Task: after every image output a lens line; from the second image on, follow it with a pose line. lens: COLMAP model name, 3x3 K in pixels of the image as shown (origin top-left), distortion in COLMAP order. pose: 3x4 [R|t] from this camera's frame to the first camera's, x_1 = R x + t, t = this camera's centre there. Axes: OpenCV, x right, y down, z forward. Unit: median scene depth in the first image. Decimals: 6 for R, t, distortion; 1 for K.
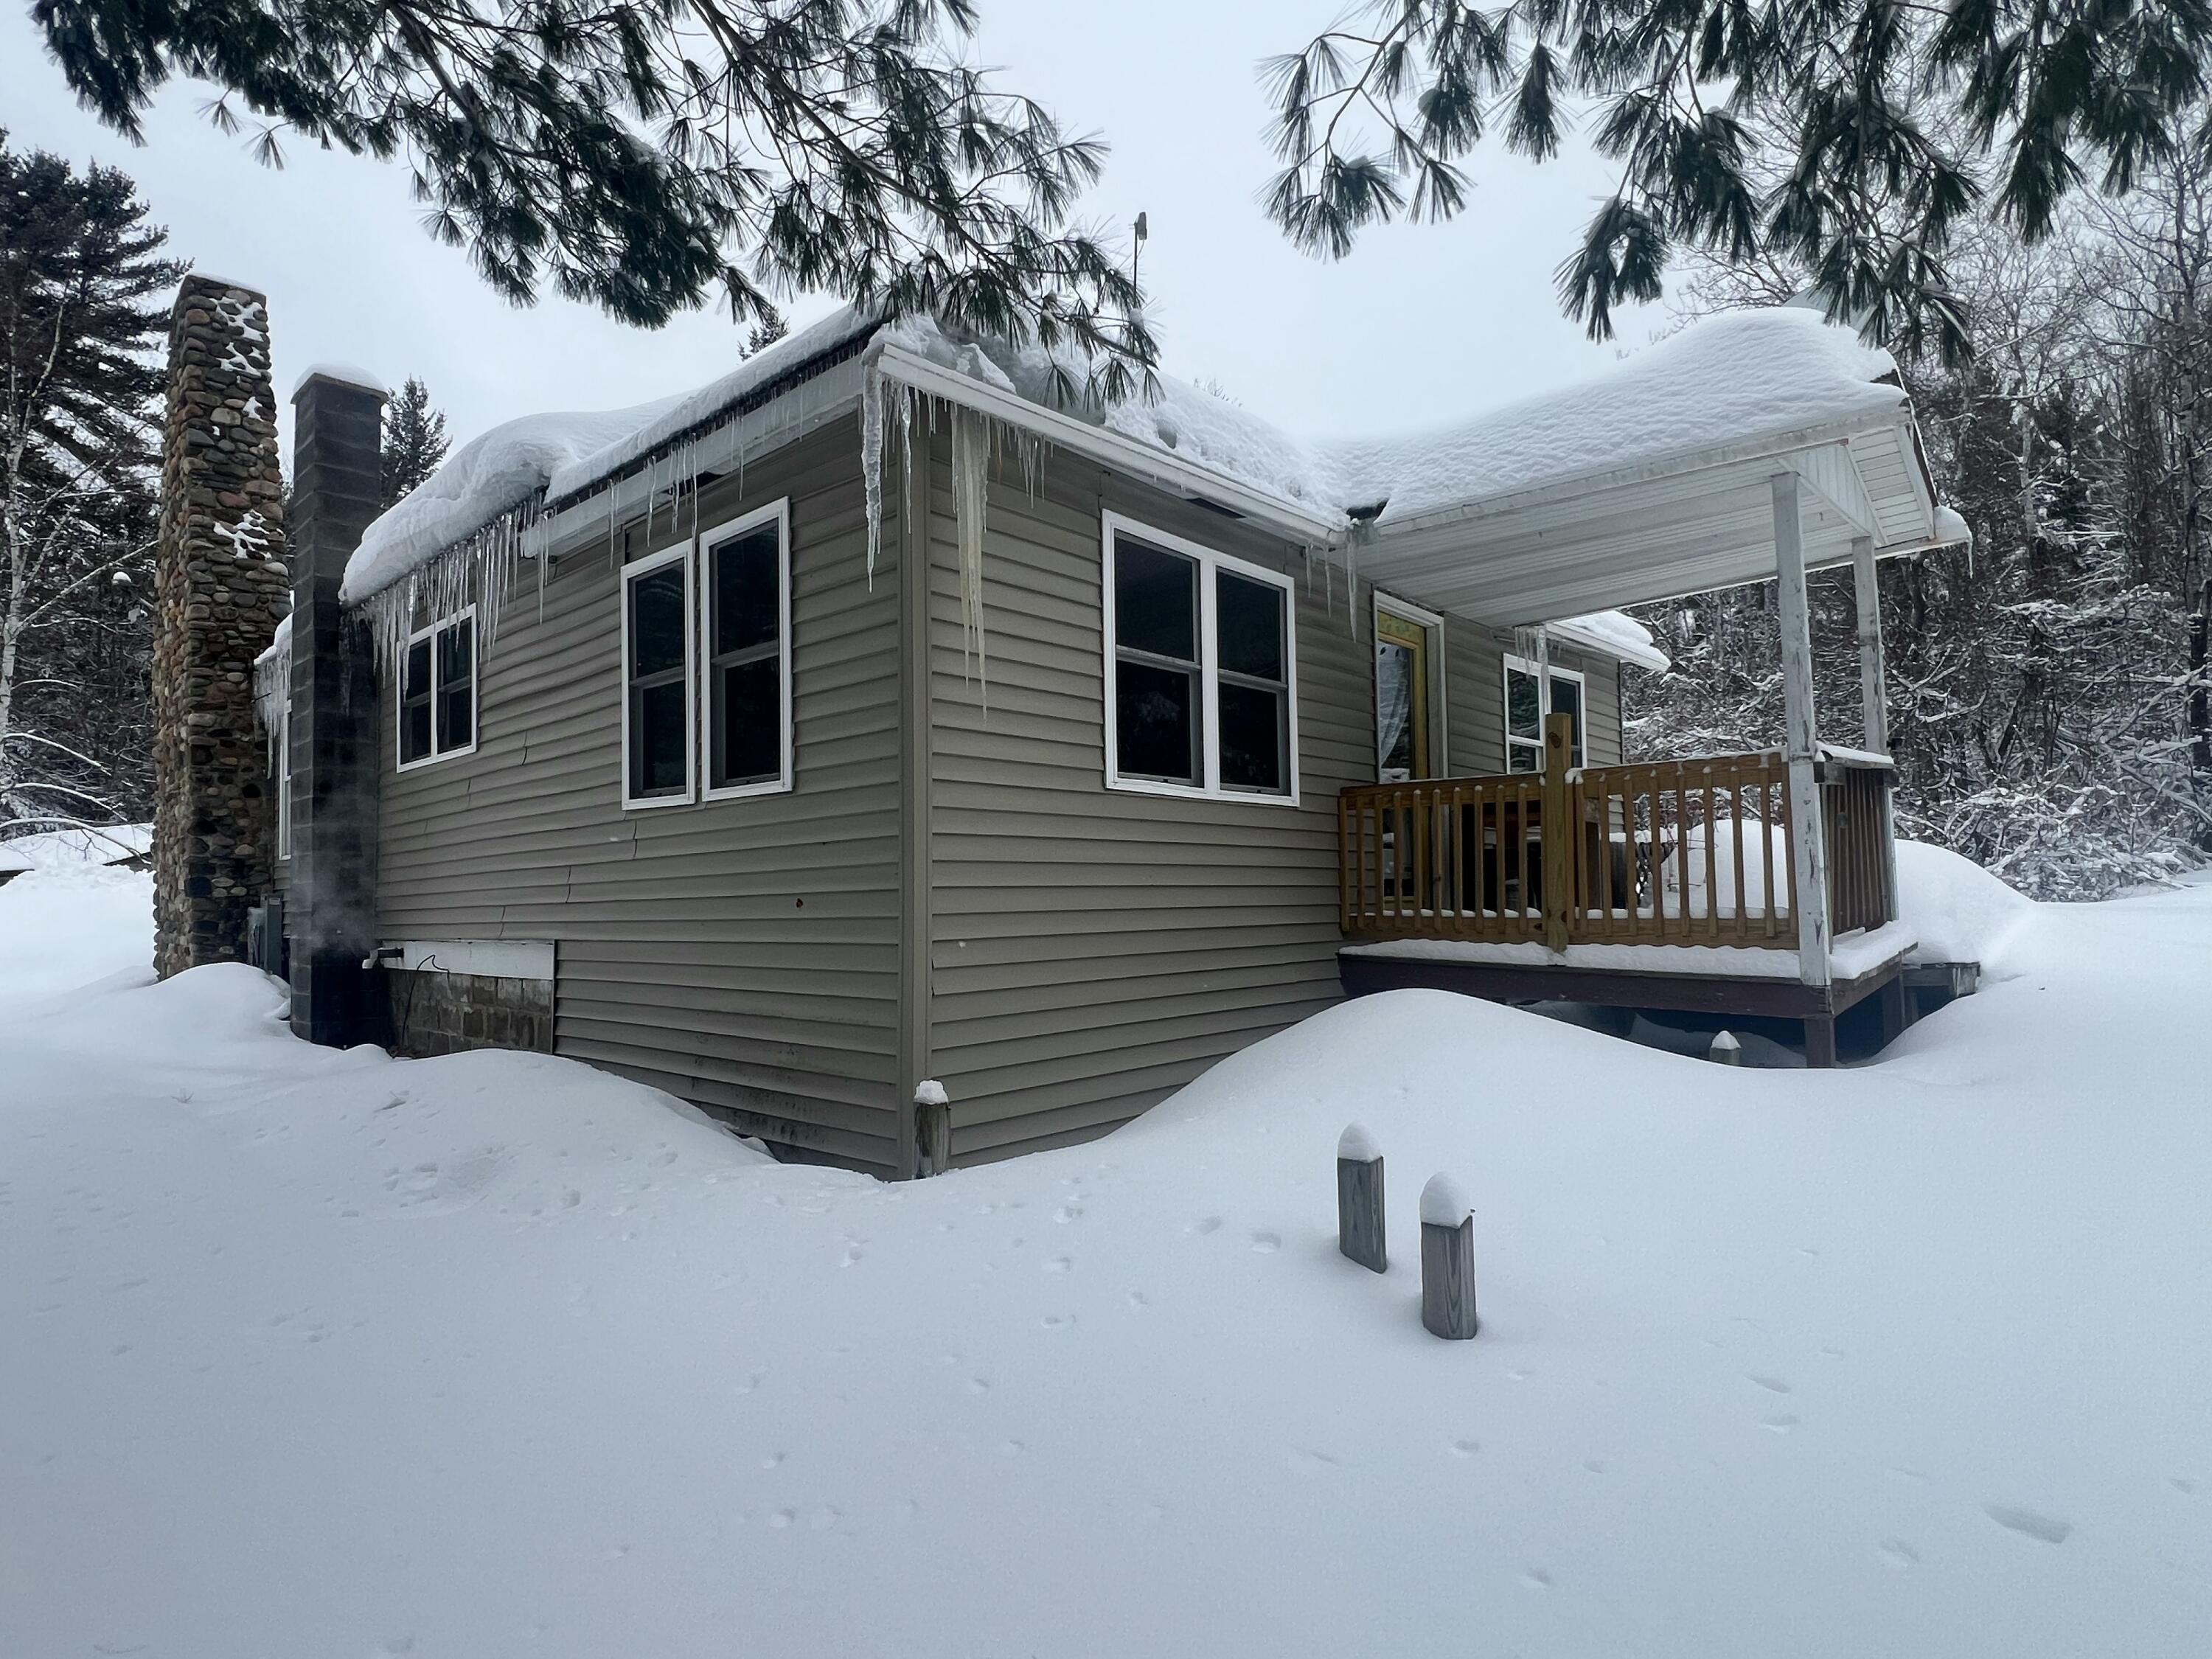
lens RADIAL K [[1177.4, 0, 1106.0], [0, 1177.4, 829.5], [0, 0, 1]] dist [-0.001050, 0.000767]
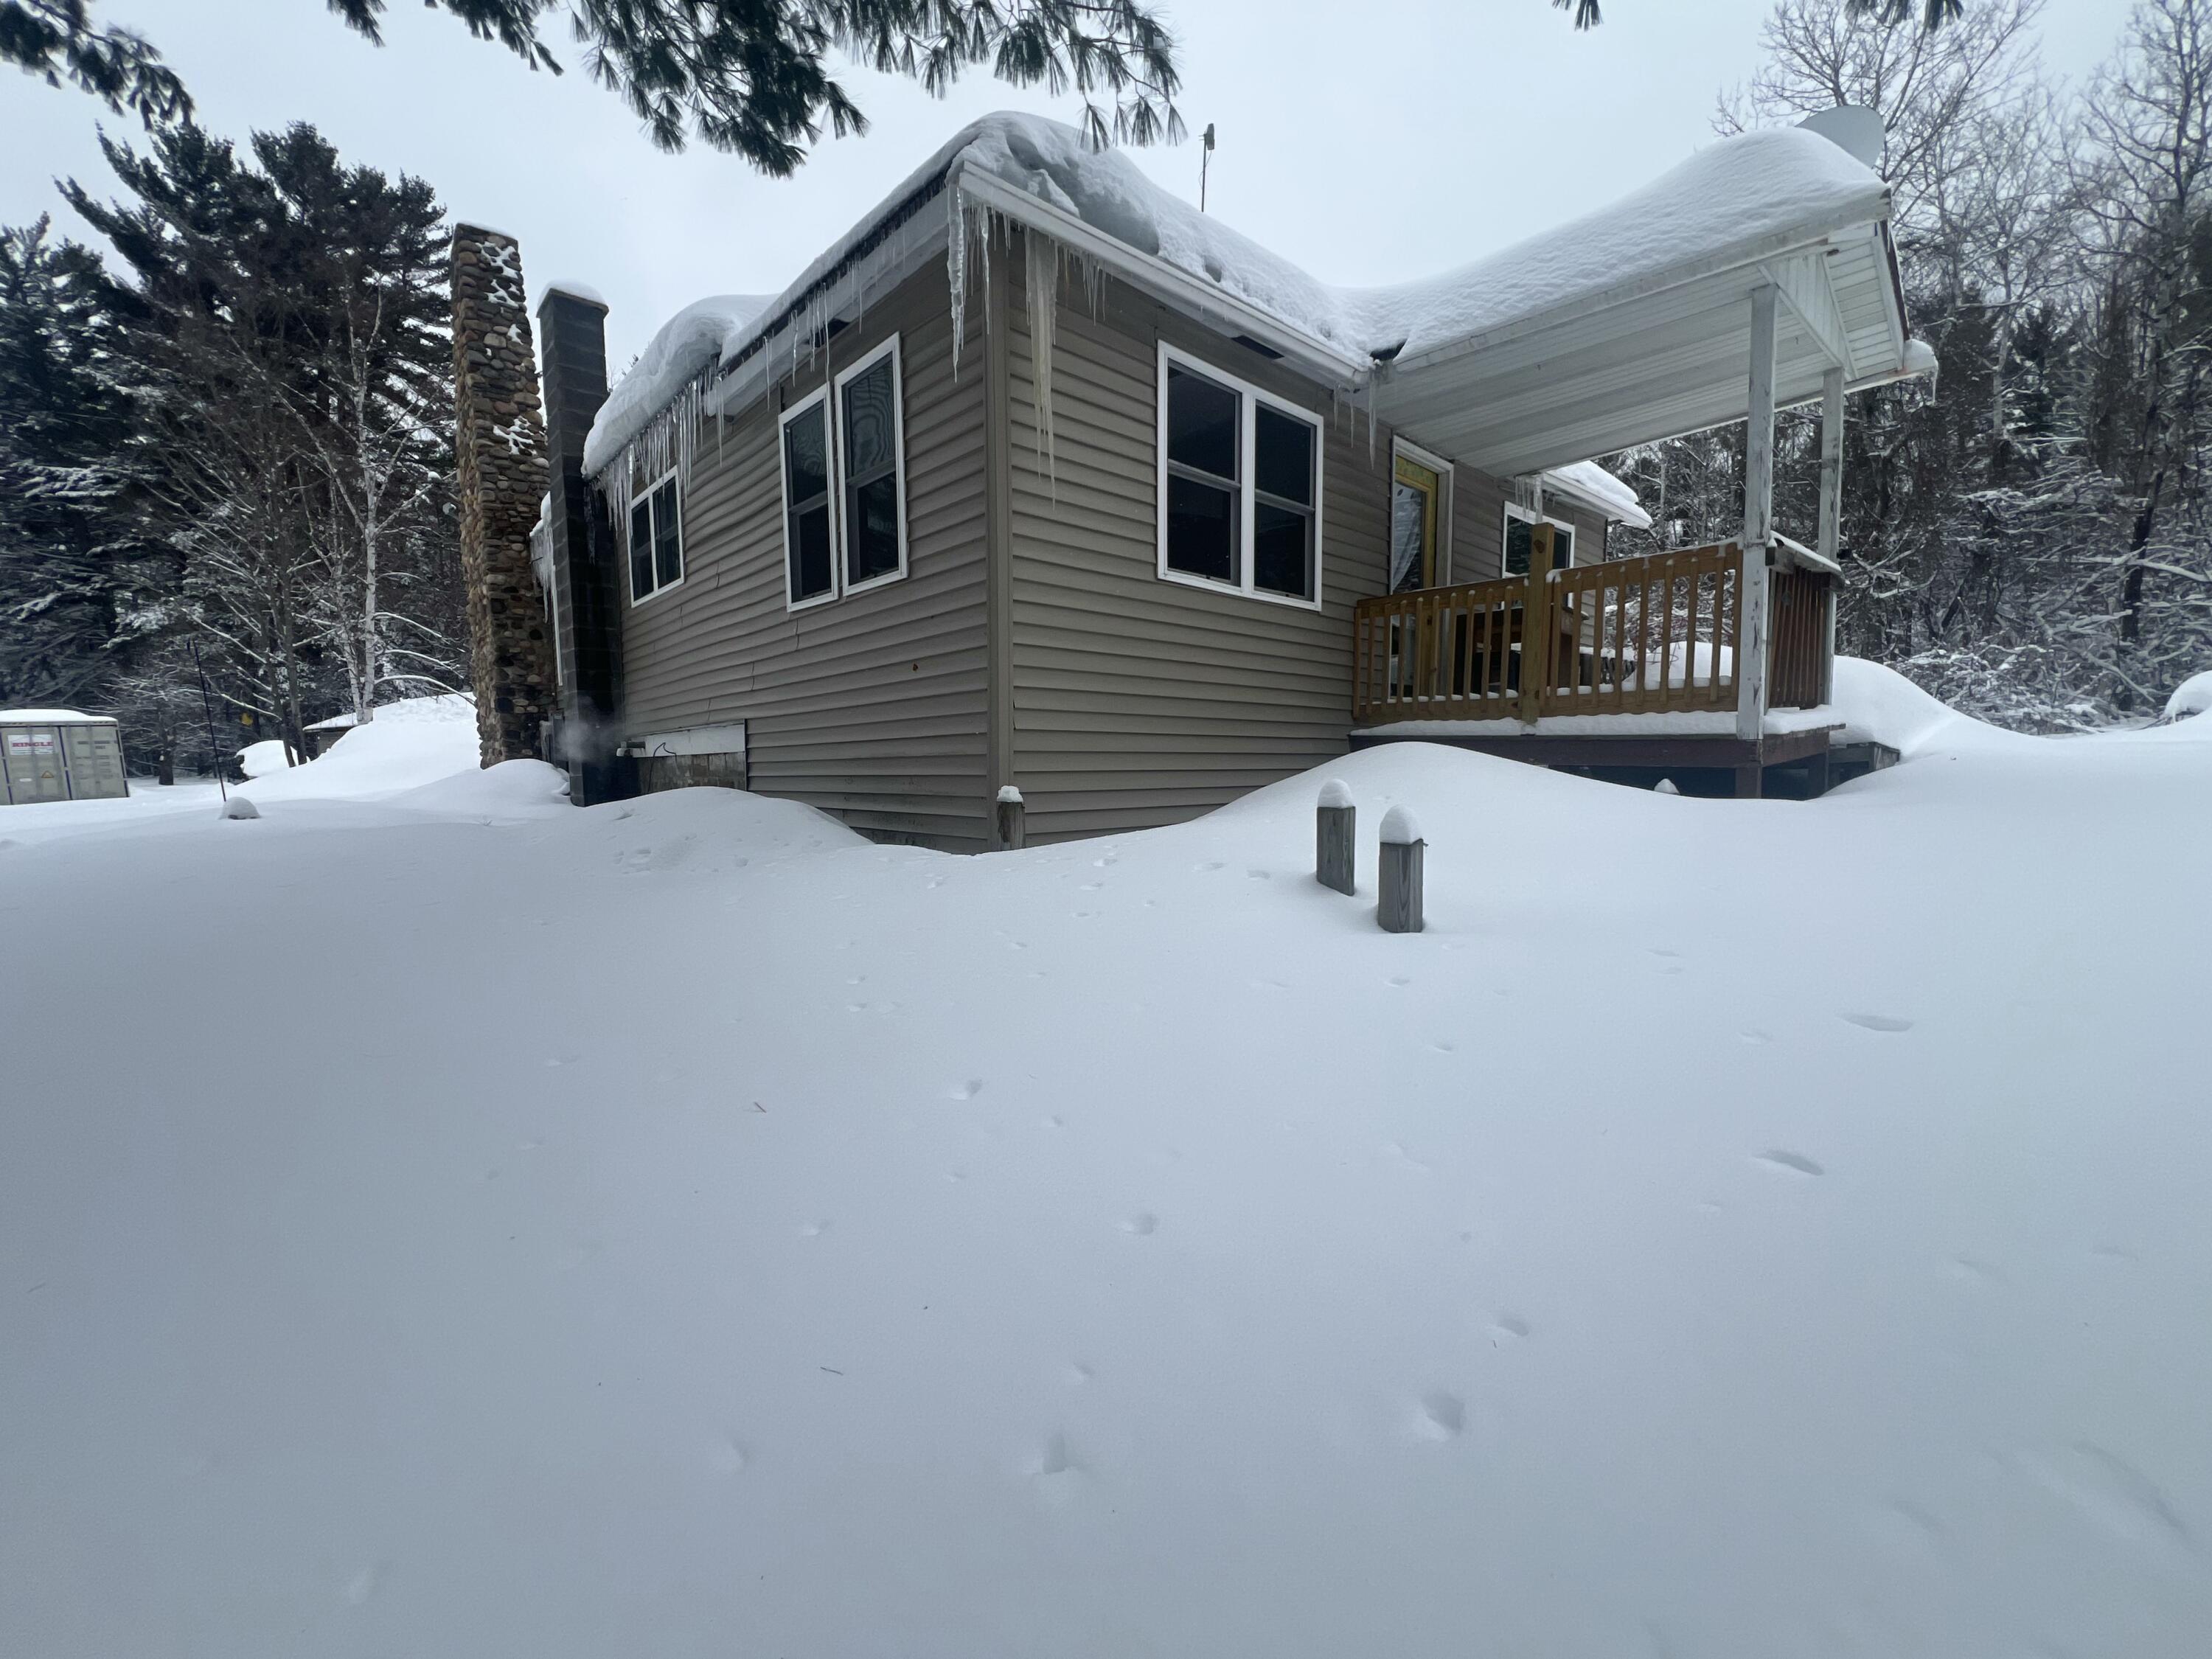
lens RADIAL K [[902.4, 0, 1107.5], [0, 902.4, 830.7], [0, 0, 1]] dist [0.001163, -0.000879]
pose [[0.996050, 0.016192, -0.087310, 0.028862], [-0.004548, 0.991247, 0.131942, 0.085959], [0.088682, -0.131024, 0.987405, 0.020524]]
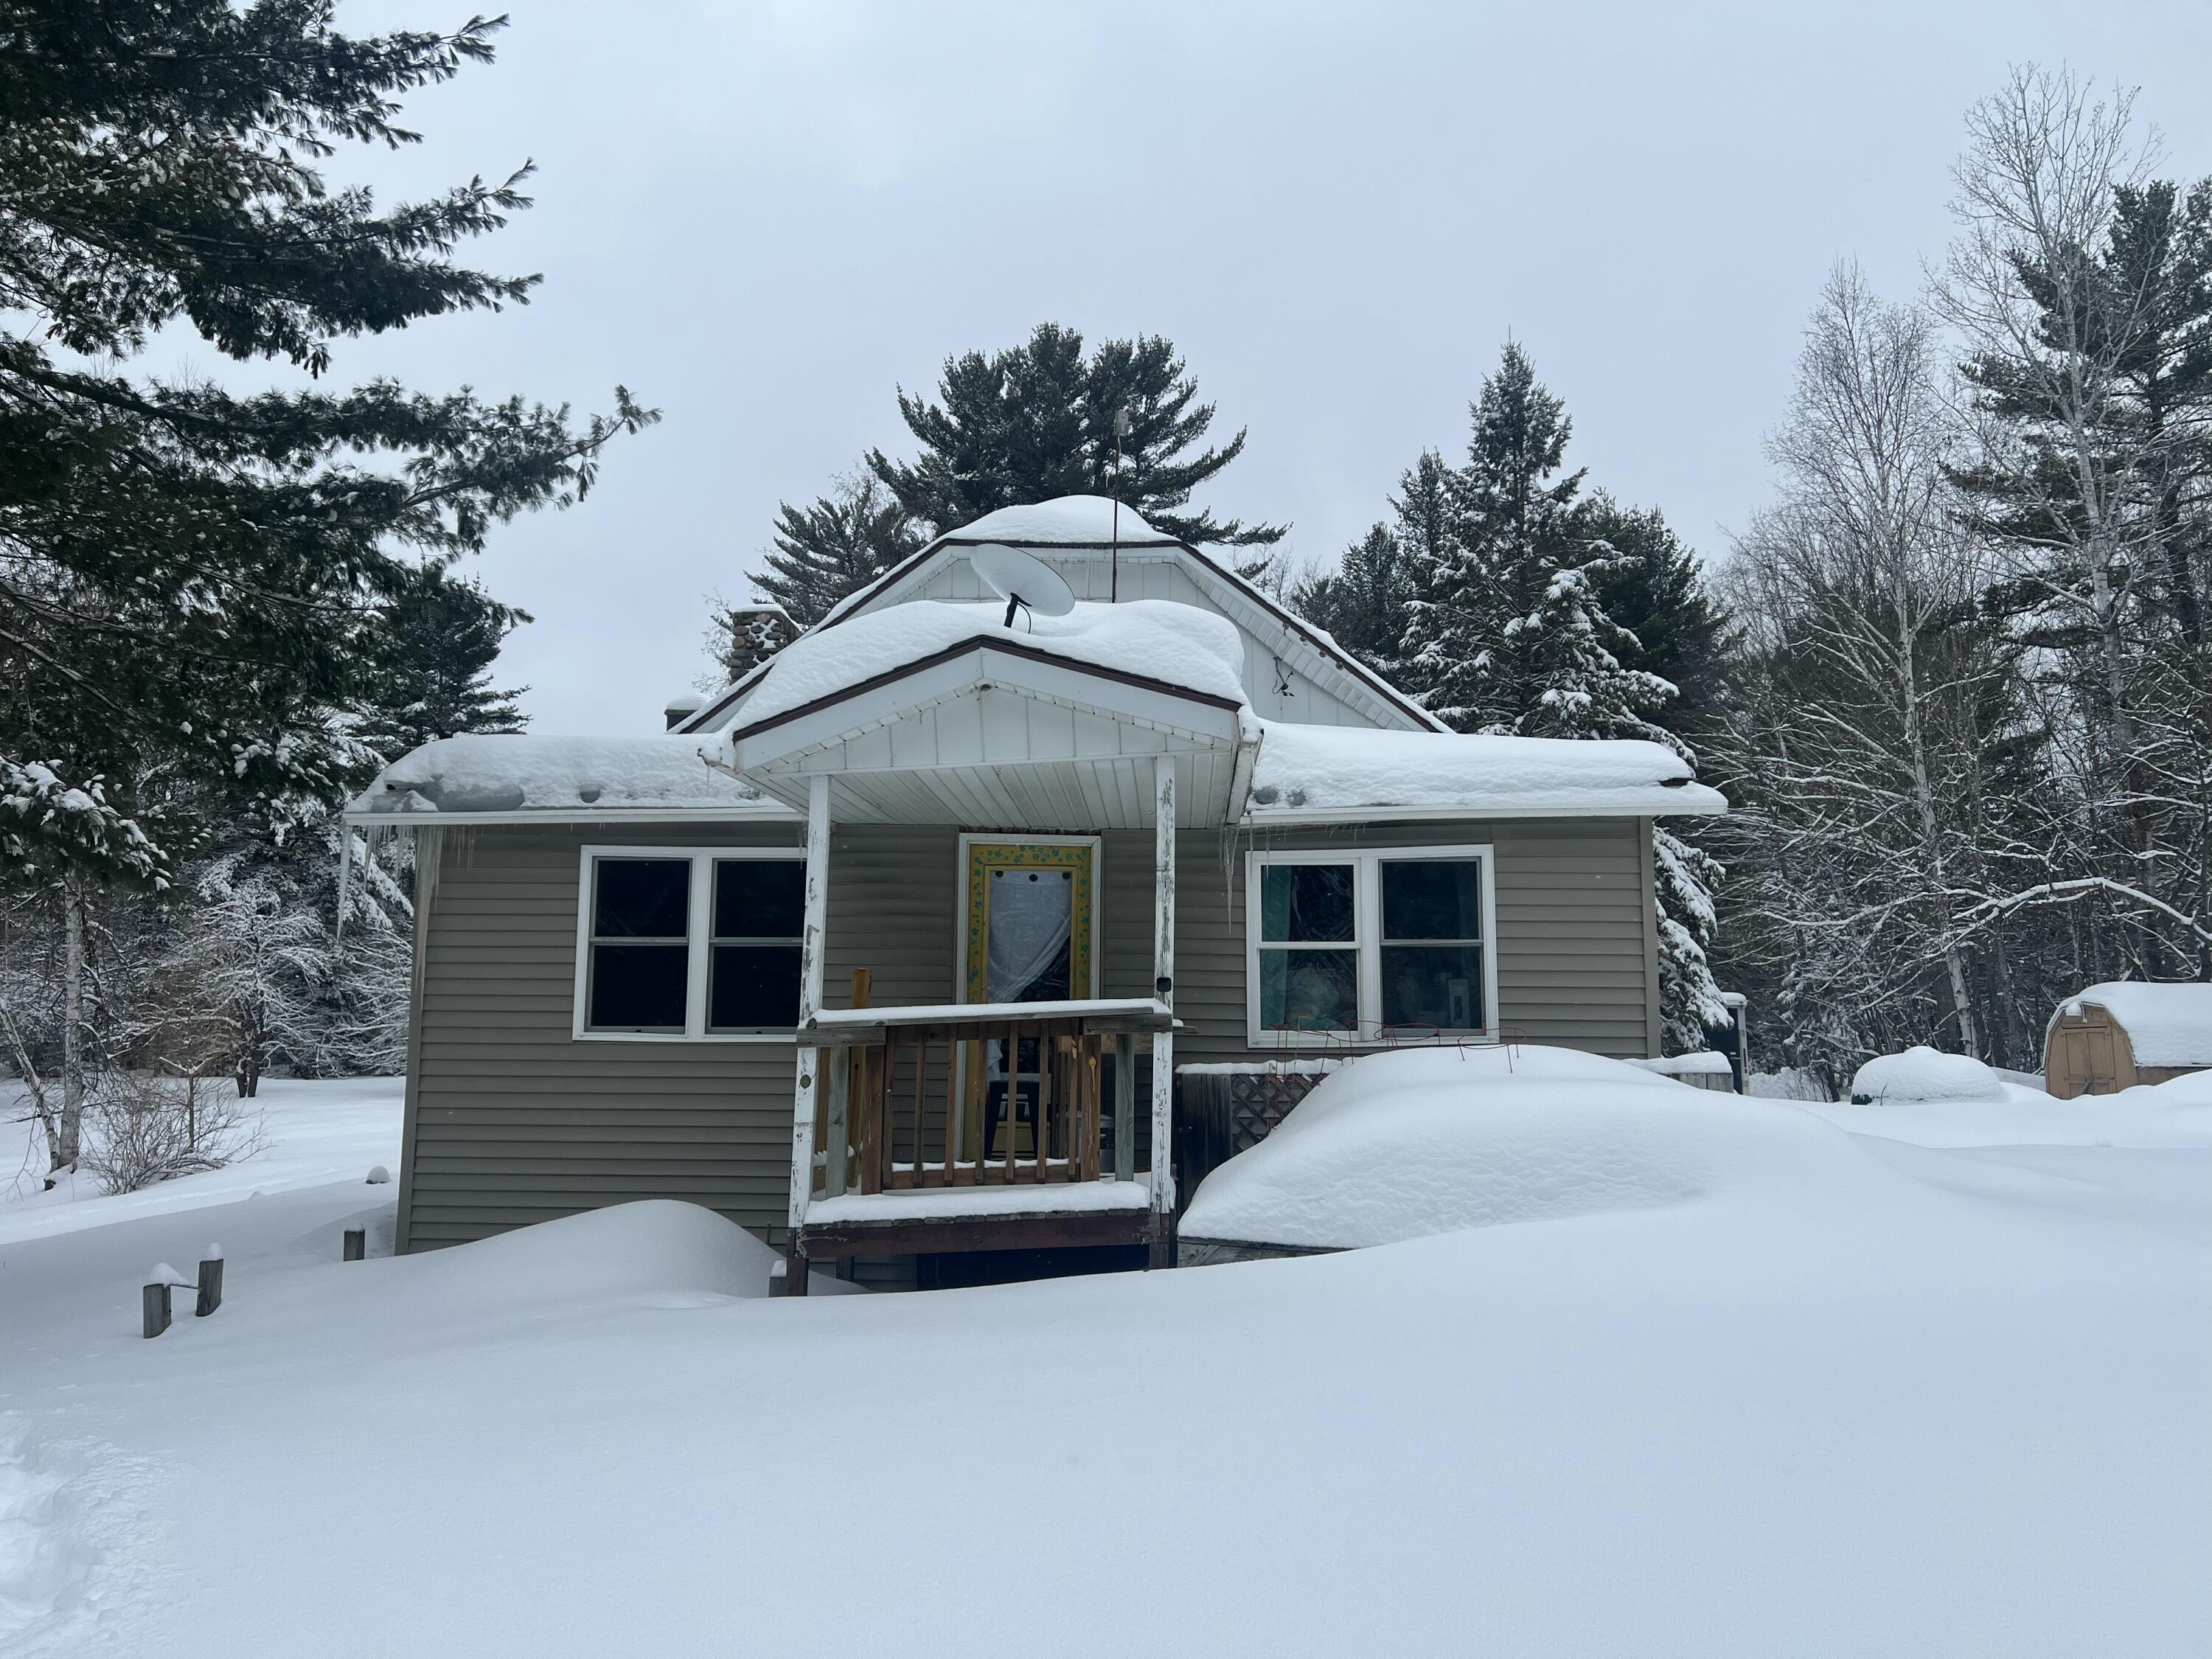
lens RADIAL K [[1663.5, 0, 1106.9], [0, 1663.5, 837.8], [0, 0, 1]] dist [0.104910, -0.117495]
pose [[0.652032, -0.076927, -0.754279, 1.692429], [0.030311, 0.996689, -0.075447, -0.088510], [0.757585, 0.026331, 0.652205, 0.112549]]
